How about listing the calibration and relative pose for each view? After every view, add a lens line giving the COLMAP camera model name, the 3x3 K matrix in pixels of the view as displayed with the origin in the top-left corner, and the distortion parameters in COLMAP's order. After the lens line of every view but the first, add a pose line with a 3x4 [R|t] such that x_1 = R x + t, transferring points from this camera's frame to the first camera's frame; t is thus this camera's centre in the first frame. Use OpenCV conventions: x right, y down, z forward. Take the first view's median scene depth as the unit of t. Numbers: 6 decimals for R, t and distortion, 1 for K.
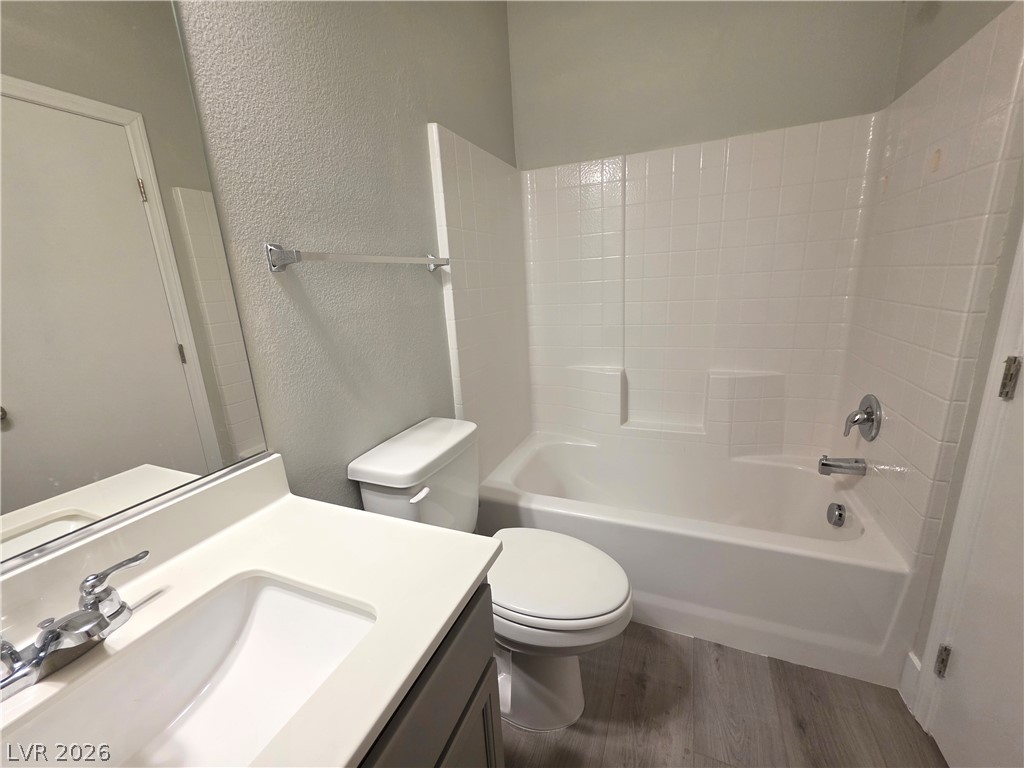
lens RADIAL K [[412.2, 0, 510.3], [0, 412.2, 384.1], [0, 0, 1]] dist [0.001375, -0.000021]
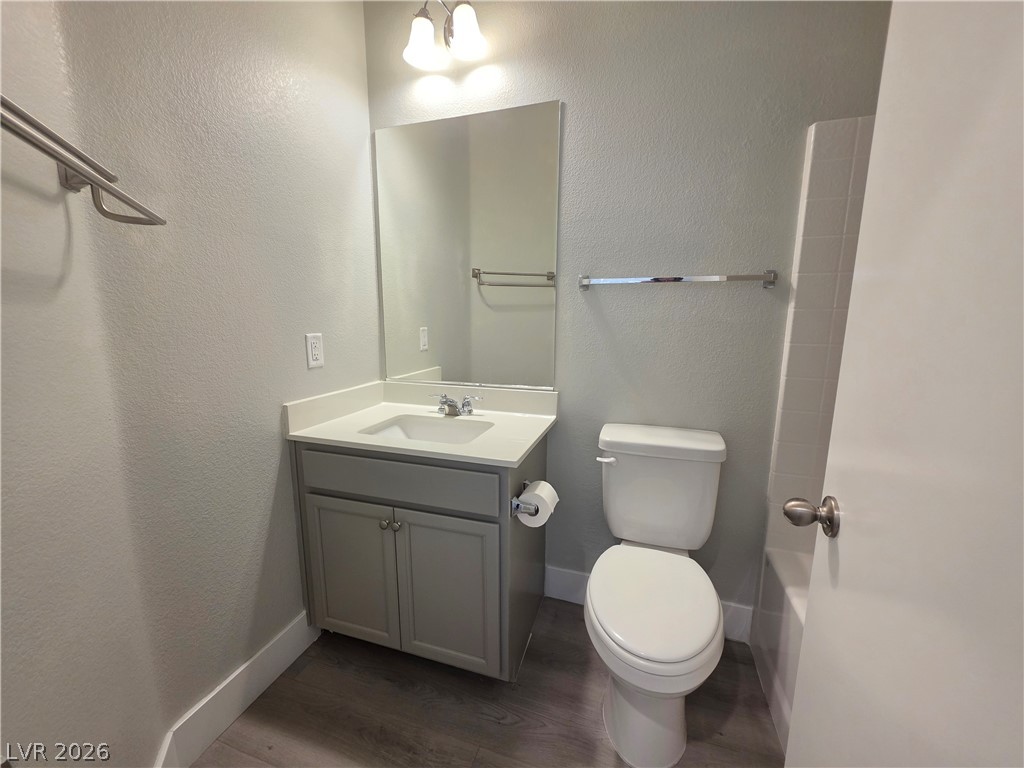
lens RADIAL K [[412.2, 0, 510.3], [0, 412.2, 384.1], [0, 0, 1]] dist [0.001375, -0.000021]
pose [[0.069646, 0.220275, -0.972948, 0.709420], [-0.248196, 0.948474, 0.196967, -0.100616], [0.966203, 0.227764, 0.120728, 0.355000]]
